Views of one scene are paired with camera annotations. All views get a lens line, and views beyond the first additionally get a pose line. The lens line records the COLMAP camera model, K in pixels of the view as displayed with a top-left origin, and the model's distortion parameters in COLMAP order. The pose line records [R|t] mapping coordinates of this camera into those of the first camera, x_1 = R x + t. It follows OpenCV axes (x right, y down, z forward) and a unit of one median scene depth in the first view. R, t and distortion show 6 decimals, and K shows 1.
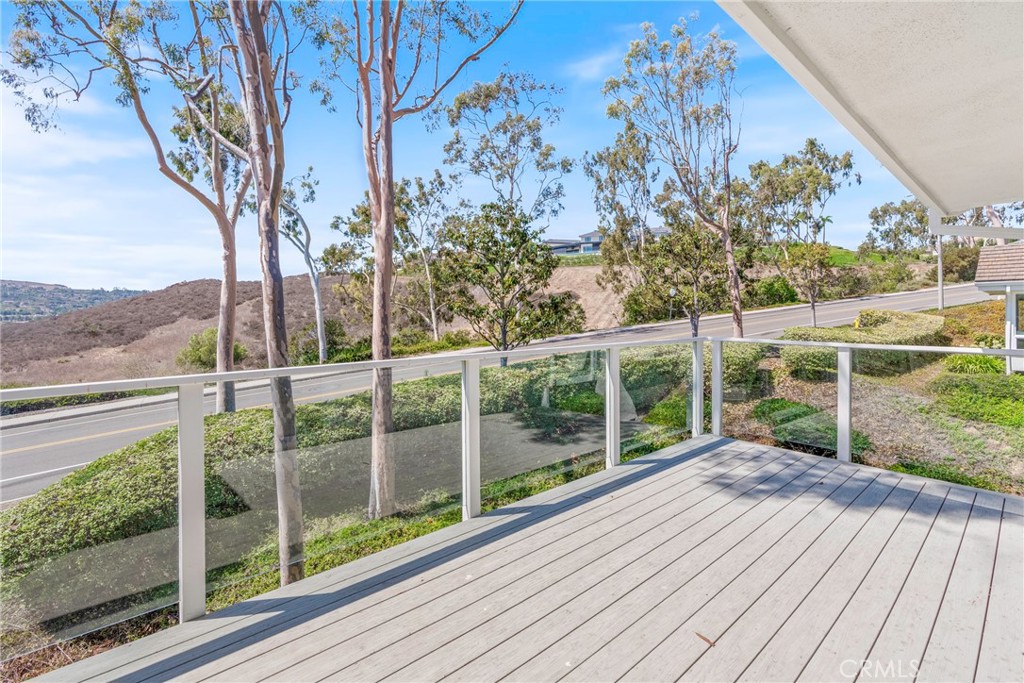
lens RADIAL K [[477.5, 0, 515.5], [0, 477.5, 322.5], [0, 0, 1]] dist [-0.000850, 0.000103]
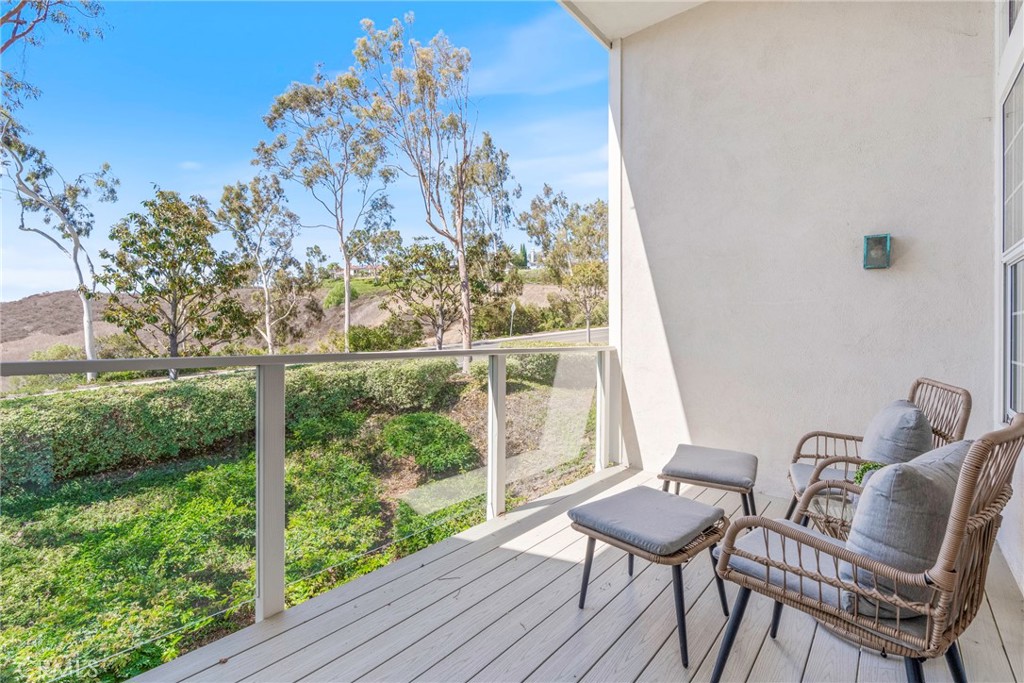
lens RADIAL K [[484.1, 0, 491.9], [0, 484.1, 335.4], [0, 0, 1]] dist [-0.000166, 0.000113]
pose [[0.991610, 0.008637, 0.128973, 0.124812], [-0.007010, 0.999890, -0.013068, 0.003491], [-0.129072, 0.012055, 0.991562, 0.005524]]
